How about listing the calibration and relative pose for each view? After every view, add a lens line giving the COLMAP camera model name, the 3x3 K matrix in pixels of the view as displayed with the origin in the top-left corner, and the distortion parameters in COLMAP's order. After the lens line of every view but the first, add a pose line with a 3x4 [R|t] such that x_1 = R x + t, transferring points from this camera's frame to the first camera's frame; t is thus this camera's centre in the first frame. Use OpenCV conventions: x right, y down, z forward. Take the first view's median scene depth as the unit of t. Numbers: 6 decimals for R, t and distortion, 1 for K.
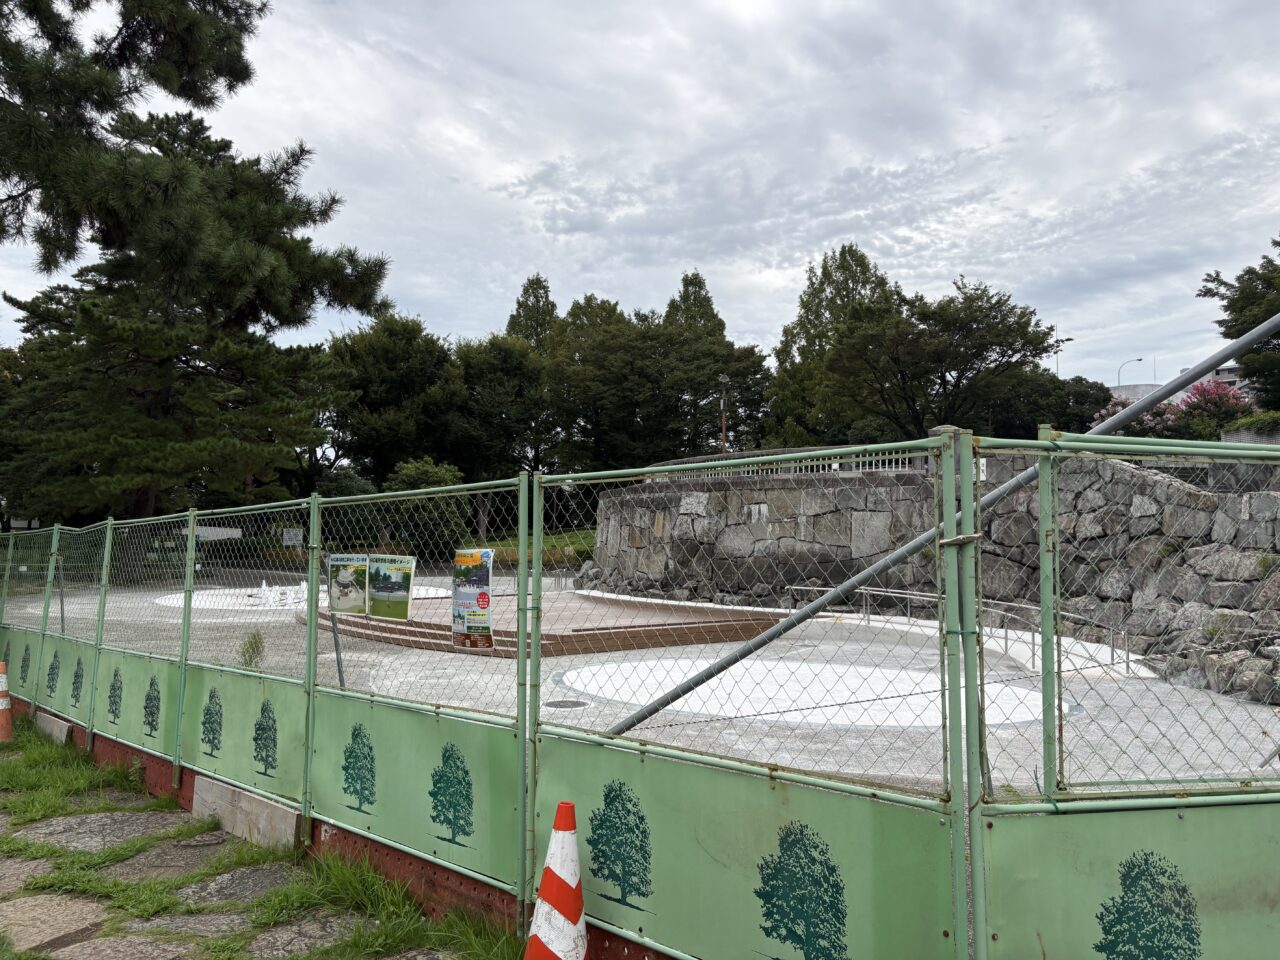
lens RADIAL K [[994.1, 0, 640.0], [0, 994.1, 480.0], [0, 0, 1]] dist [0.181911, -0.342695]
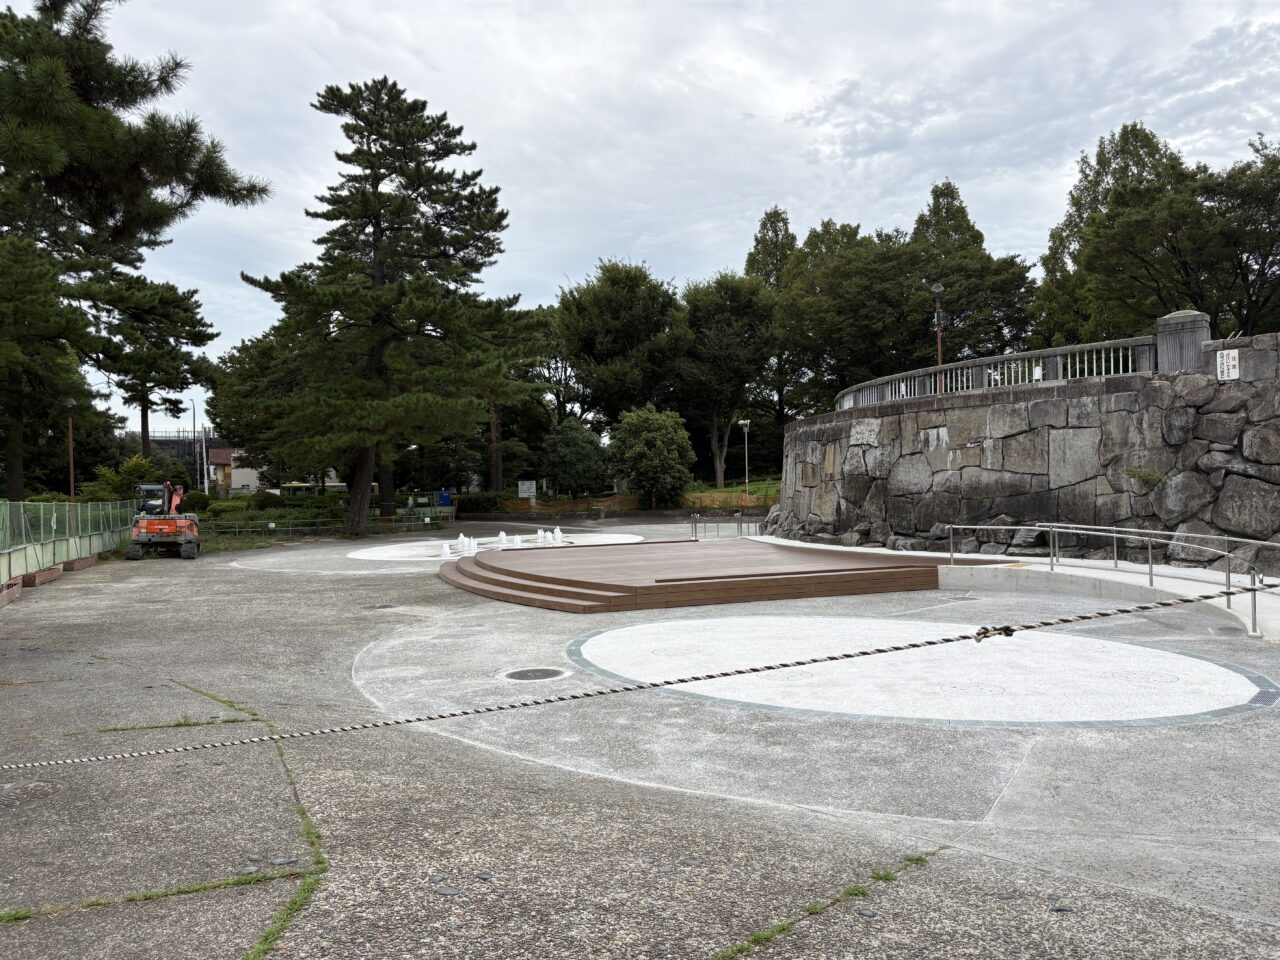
lens RADIAL K [[990.5, 0, 632.6], [0, 990.5, 484.7], [0, 0, 1]] dist [0.048053, -0.038507]
pose [[0.953043, -0.034635, -0.300847, 0.074042], [0.050796, 0.997646, 0.046063, 0.012001], [0.298544, -0.059182, 0.952559, 0.081637]]
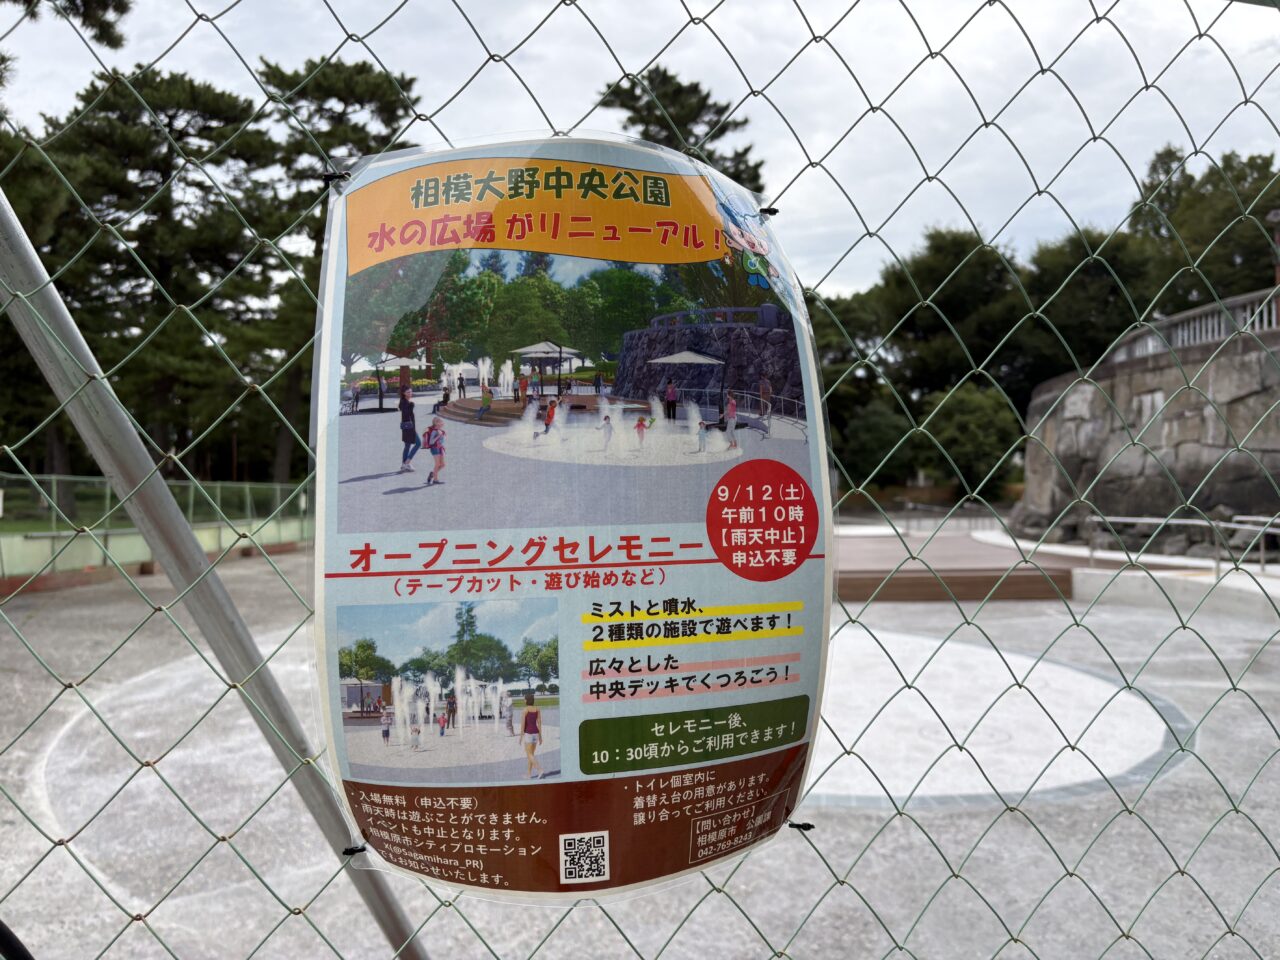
lens RADIAL K [[990.5, 0, 632.6], [0, 990.5, 484.7], [0, 0, 1]] dist [0.048053, -0.038507]
pose [[0.748048, -0.026973, -0.663096, 0.172873], [0.062082, 0.997636, 0.029455, 0.025597], [0.660734, -0.063200, 0.747955, 0.179713]]
